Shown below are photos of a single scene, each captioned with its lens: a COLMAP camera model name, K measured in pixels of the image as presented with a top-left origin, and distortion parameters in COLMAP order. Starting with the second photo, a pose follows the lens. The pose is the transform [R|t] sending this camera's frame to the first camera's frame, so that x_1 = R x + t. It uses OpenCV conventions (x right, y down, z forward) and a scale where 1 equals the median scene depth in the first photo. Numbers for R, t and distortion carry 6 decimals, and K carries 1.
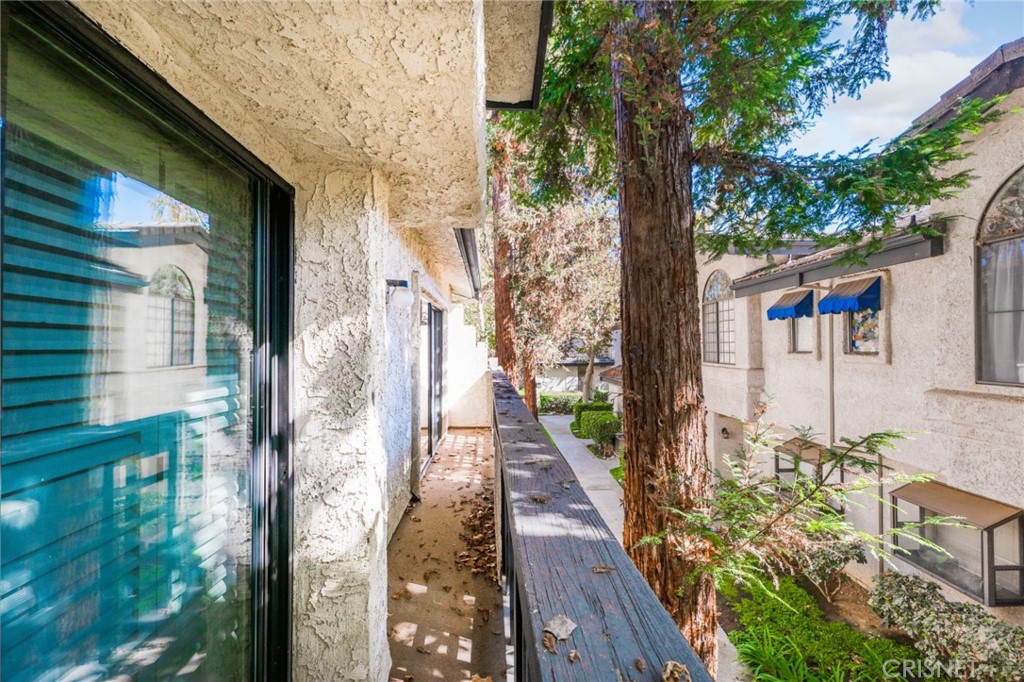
lens RADIAL K [[417.8, 0, 512.6], [0, 417.8, 343.5], [0, 0, 1]] dist [0.003515, -0.000809]
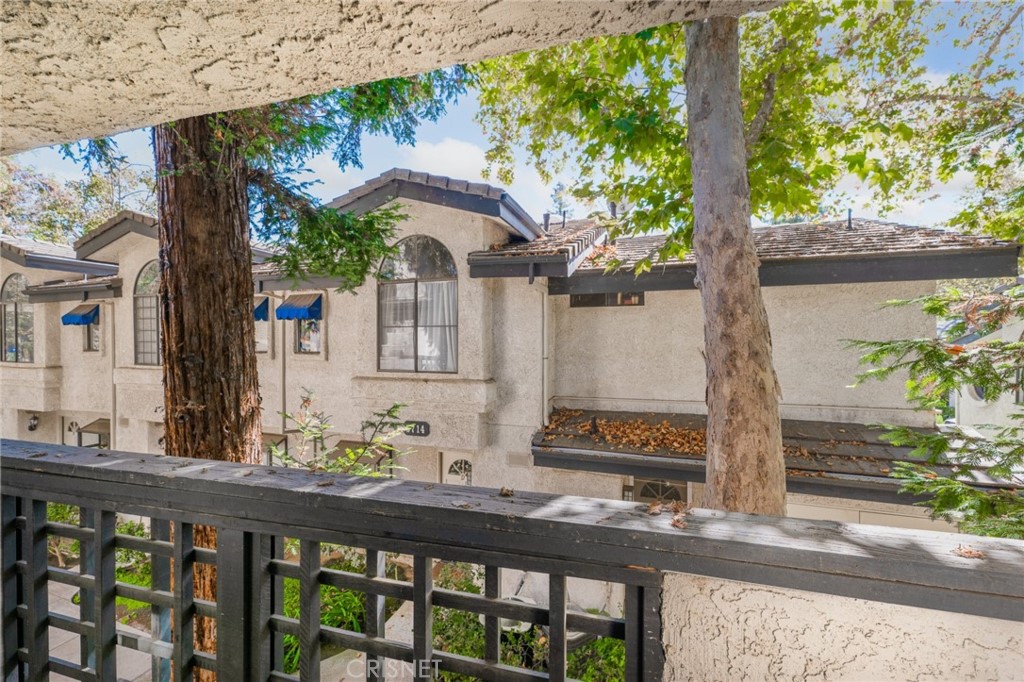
lens RADIAL K [[417.8, 0, 512.6], [0, 417.8, 343.5], [0, 0, 1]] dist [0.003515, -0.000809]
pose [[0.323183, 0.003830, 0.946329, -0.369511], [-0.010944, 0.999940, -0.000310, -0.025045], [-0.946273, -0.010257, 0.323205, 0.016917]]
